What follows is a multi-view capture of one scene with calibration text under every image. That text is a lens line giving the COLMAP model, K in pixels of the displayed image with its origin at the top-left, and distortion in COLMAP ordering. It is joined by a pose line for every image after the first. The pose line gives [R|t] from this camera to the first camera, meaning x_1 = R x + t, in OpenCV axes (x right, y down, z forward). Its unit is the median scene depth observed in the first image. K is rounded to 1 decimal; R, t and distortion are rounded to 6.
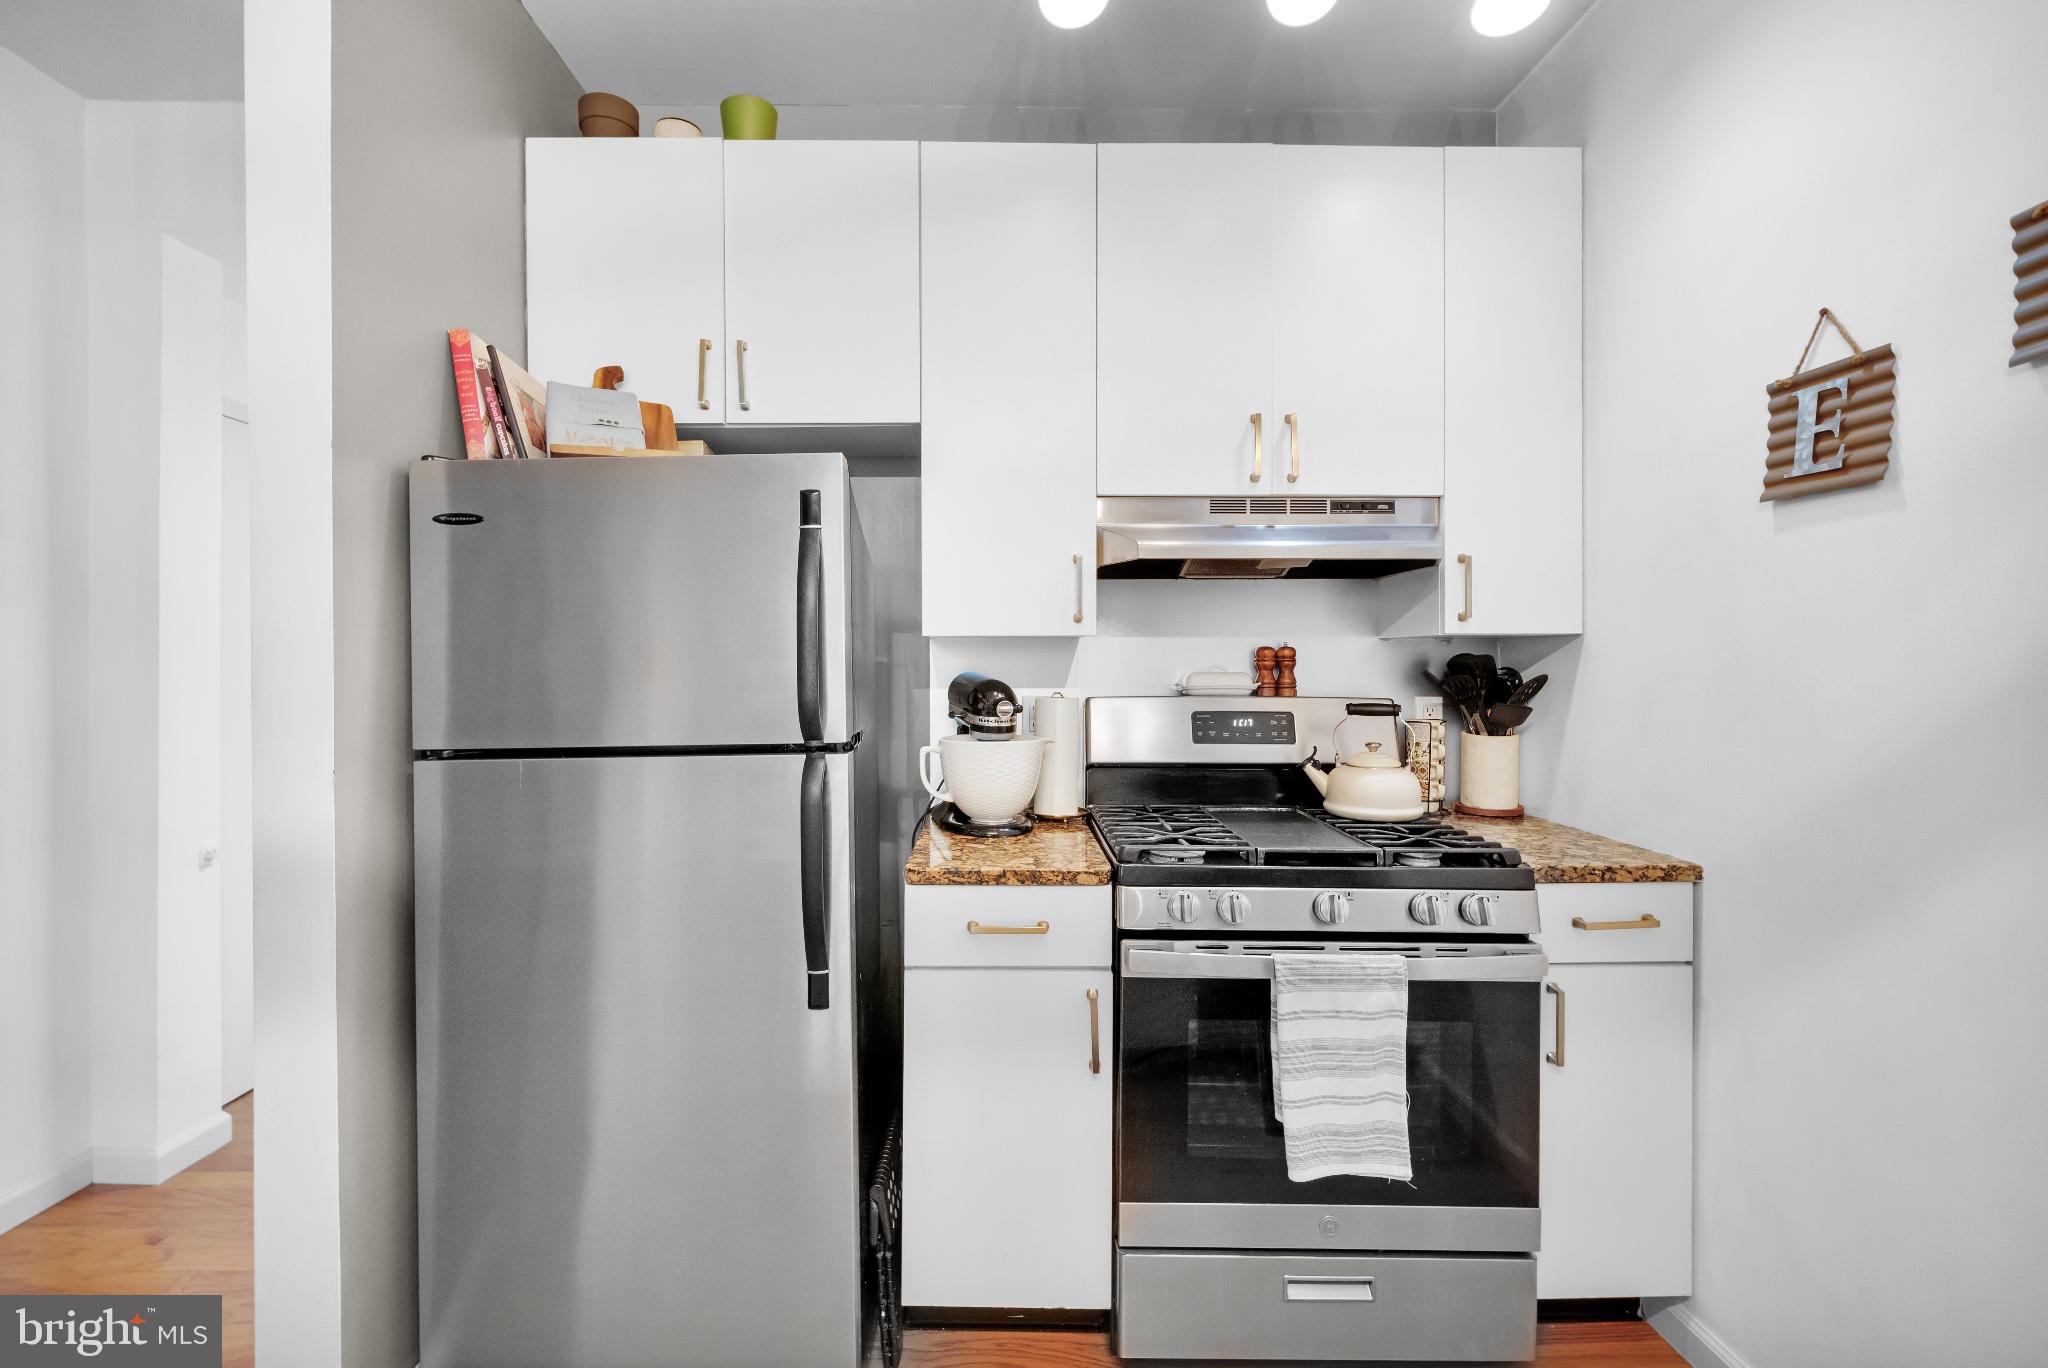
lens RADIAL K [[884.9, 0, 996.9], [0, 884.9, 669.6], [0, 0, 1]] dist [-0.001052, -0.000073]
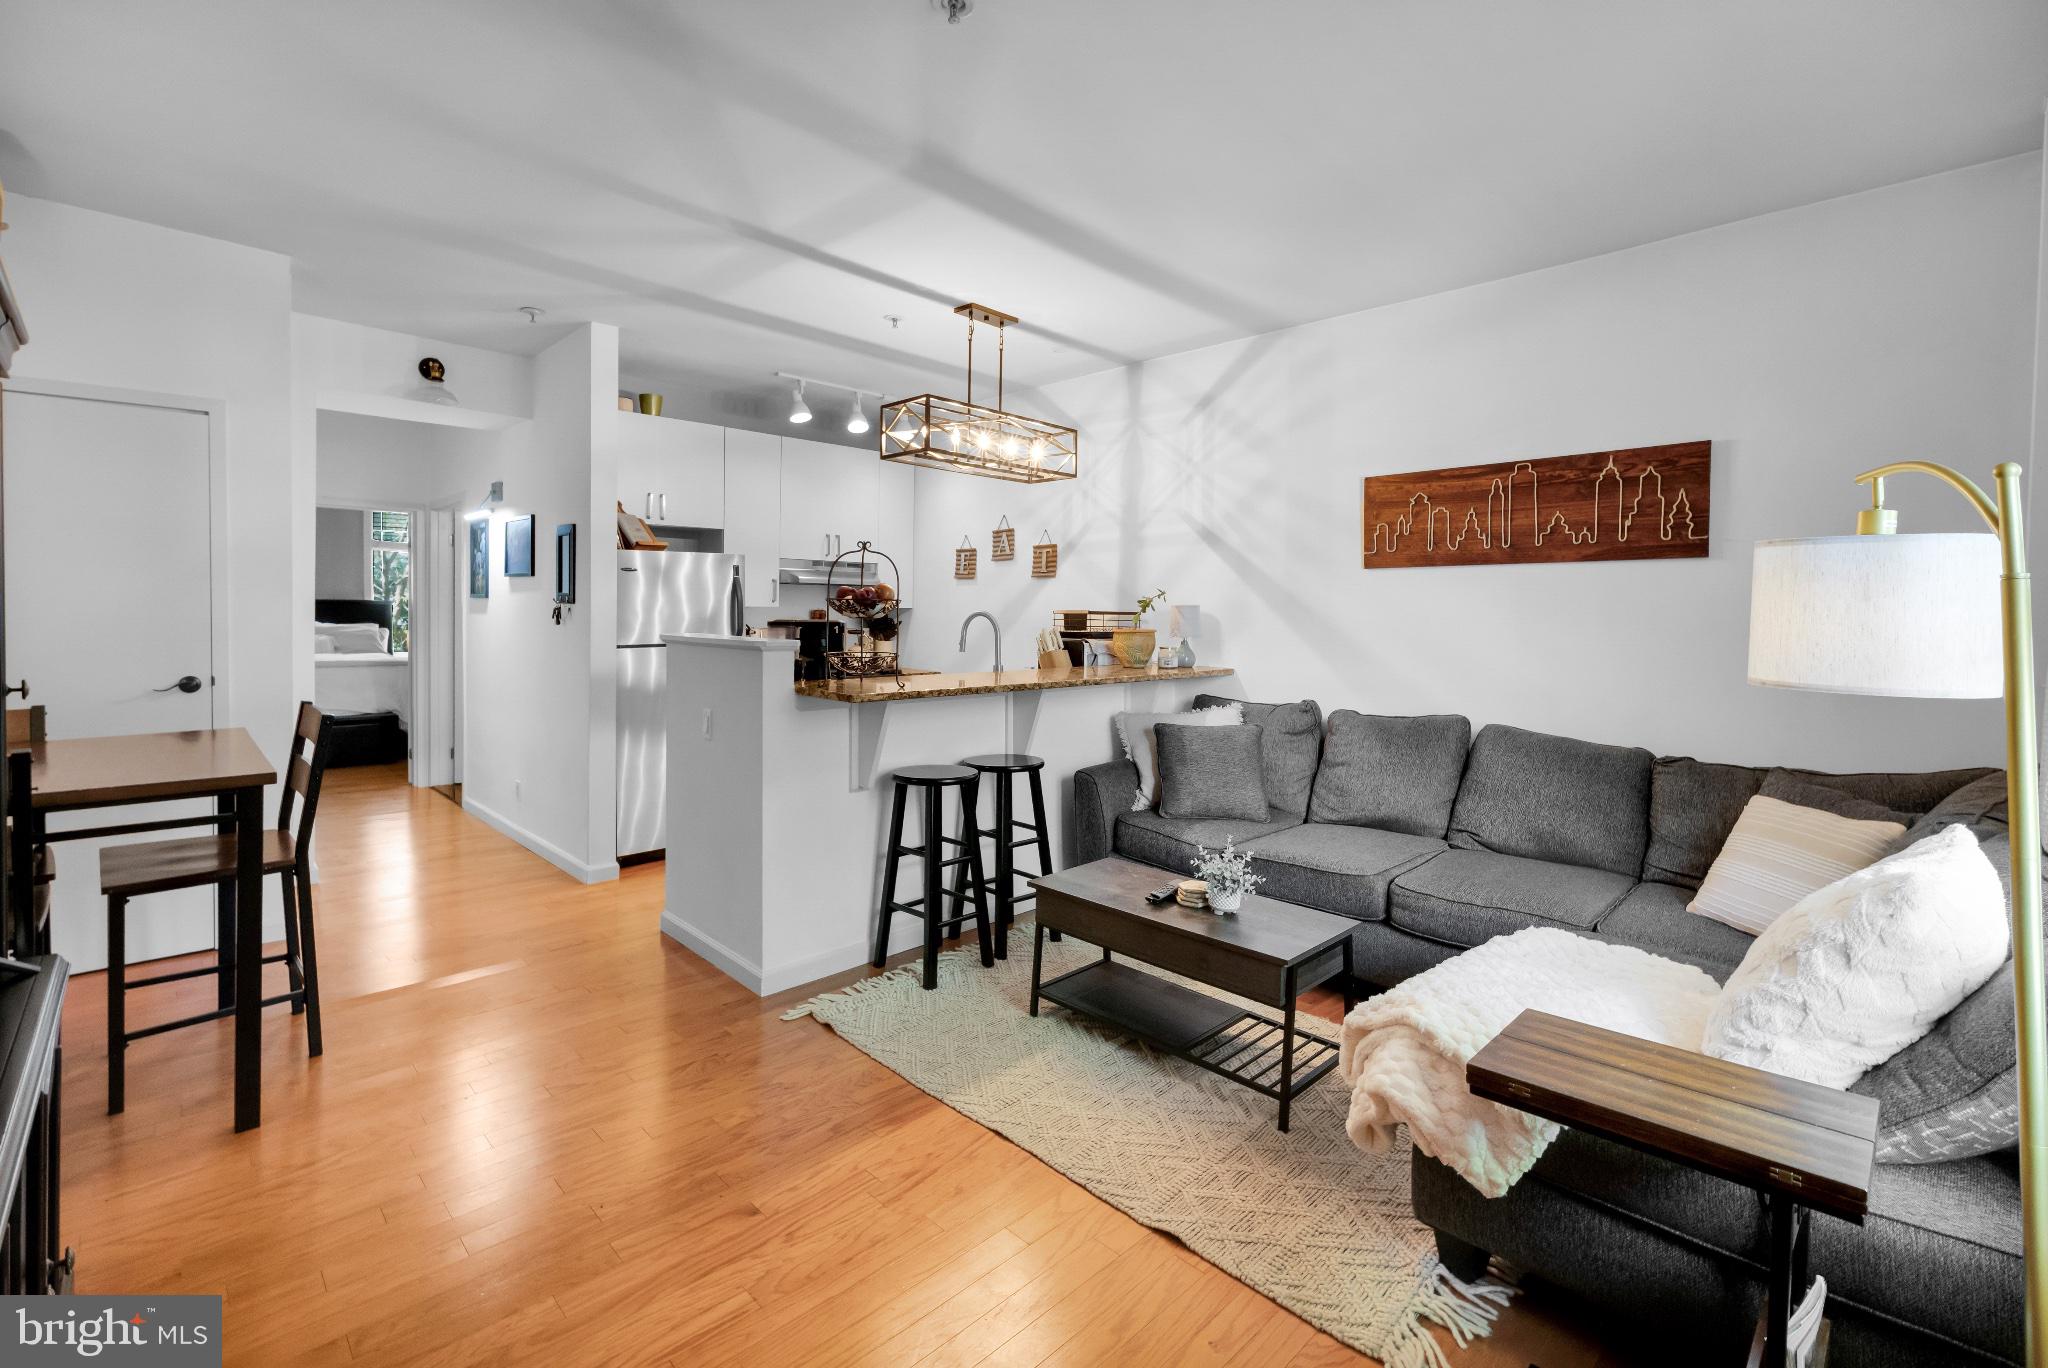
lens RADIAL K [[896.1, 0, 1027.2], [0, 896.1, 632.7], [0, 0, 1]] dist [-0.001991, 0.000112]
pose [[0.718602, -0.005504, 0.695400, -1.627056], [-0.010283, 0.999775, 0.018539, -0.019585], [-0.695345, -0.020473, 0.718384, -2.031026]]
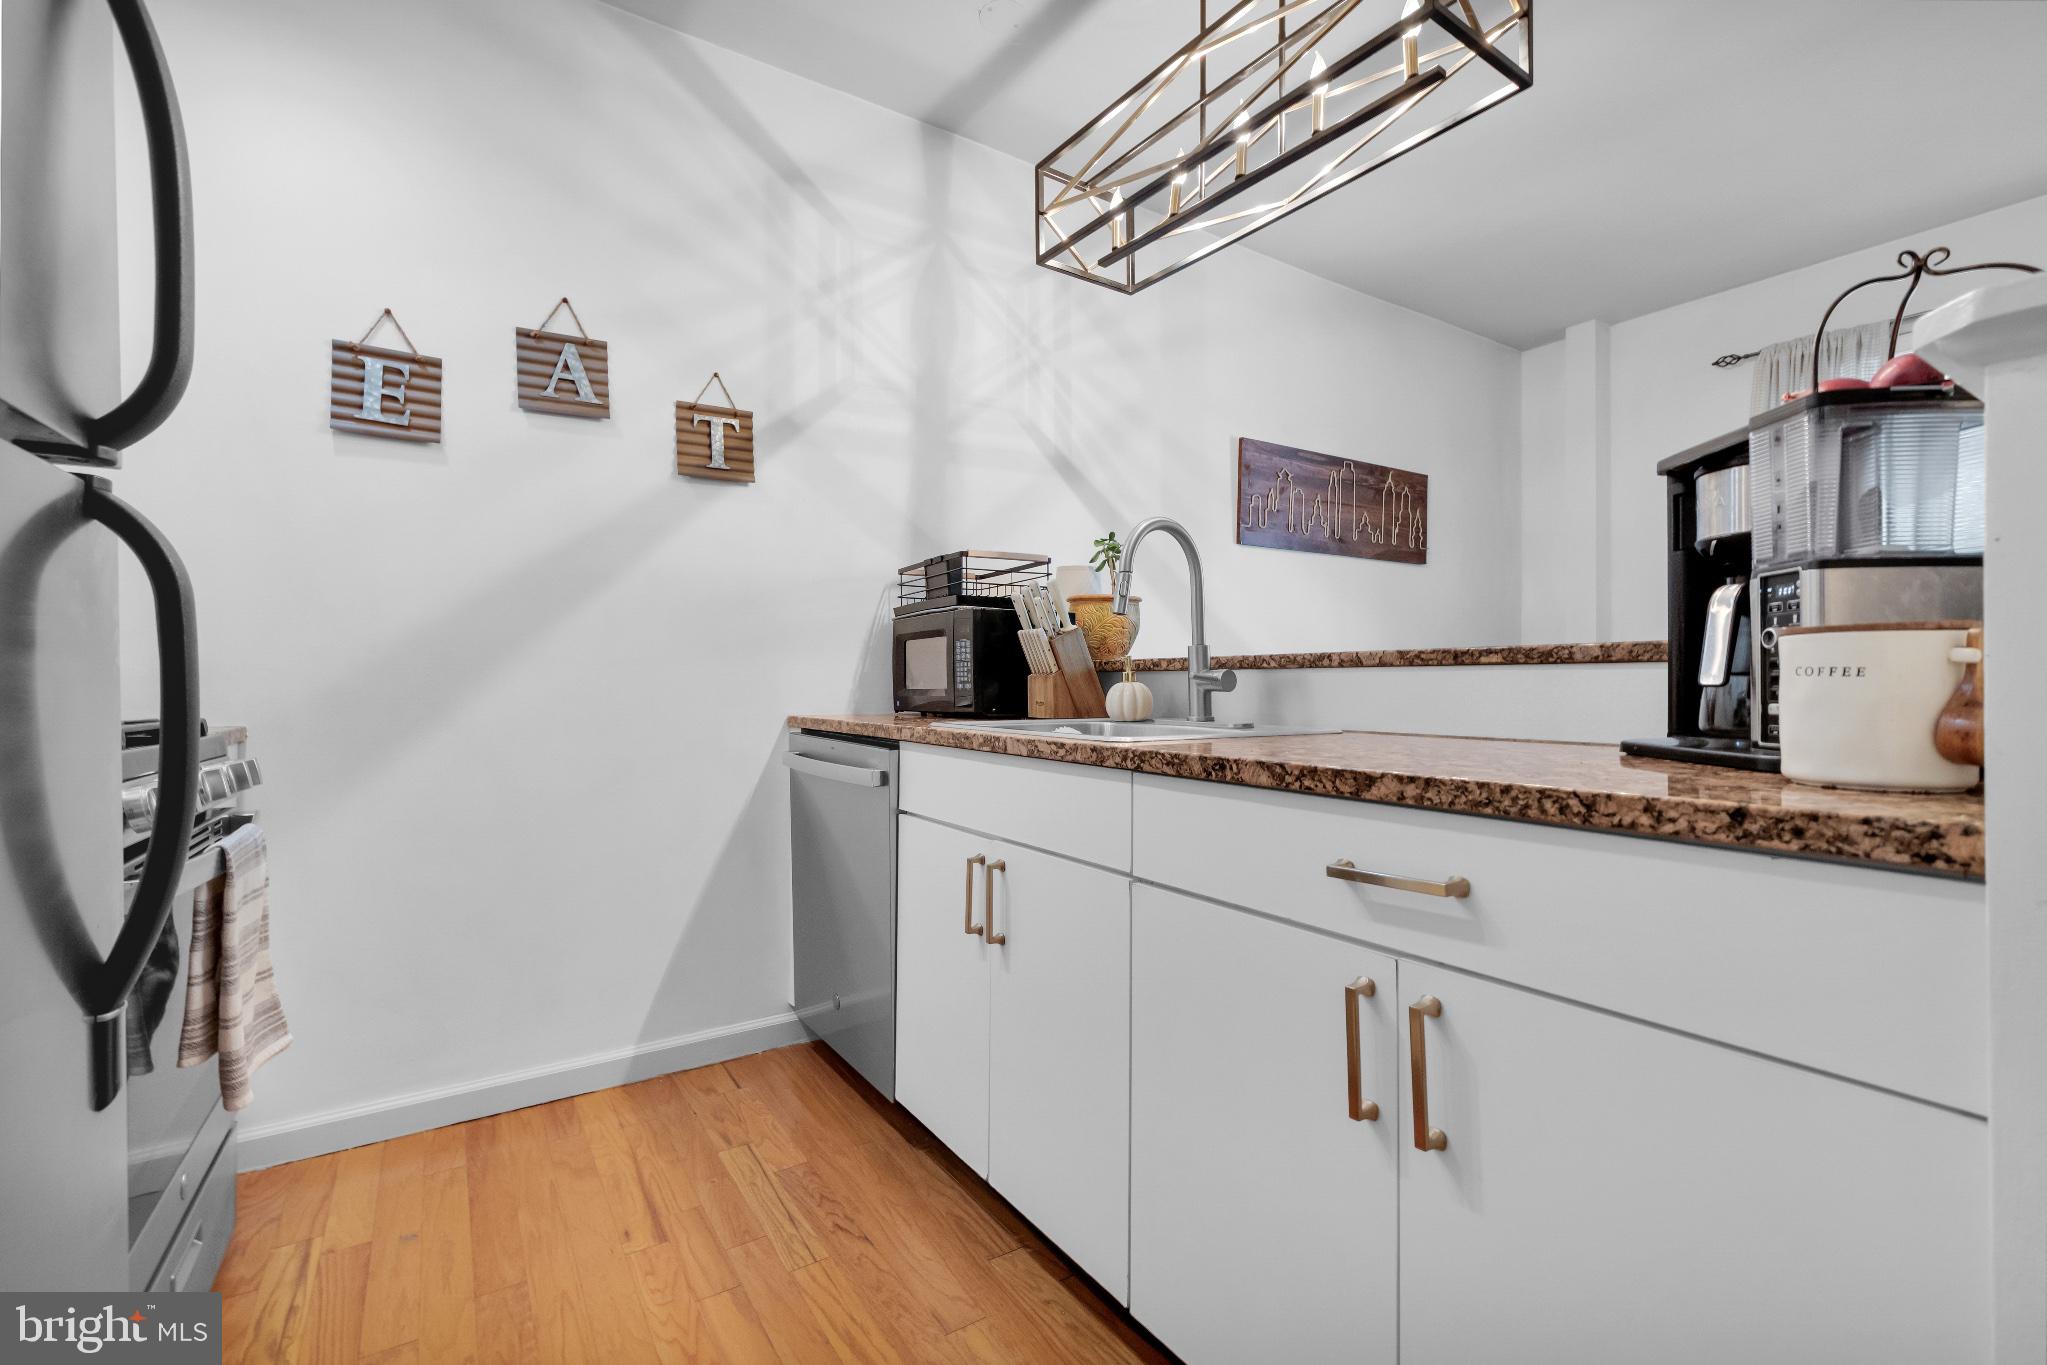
lens RADIAL K [[876.0, 0, 986.2], [0, 876.0, 688.7], [0, 0, 1]] dist [0.001387, 0.000770]
pose [[-0.508918, -0.005484, 0.860798, -0.691668], [0.002590, 0.999965, 0.007902, 0.174460], [-0.860811, 0.006251, -0.508886, 0.784837]]
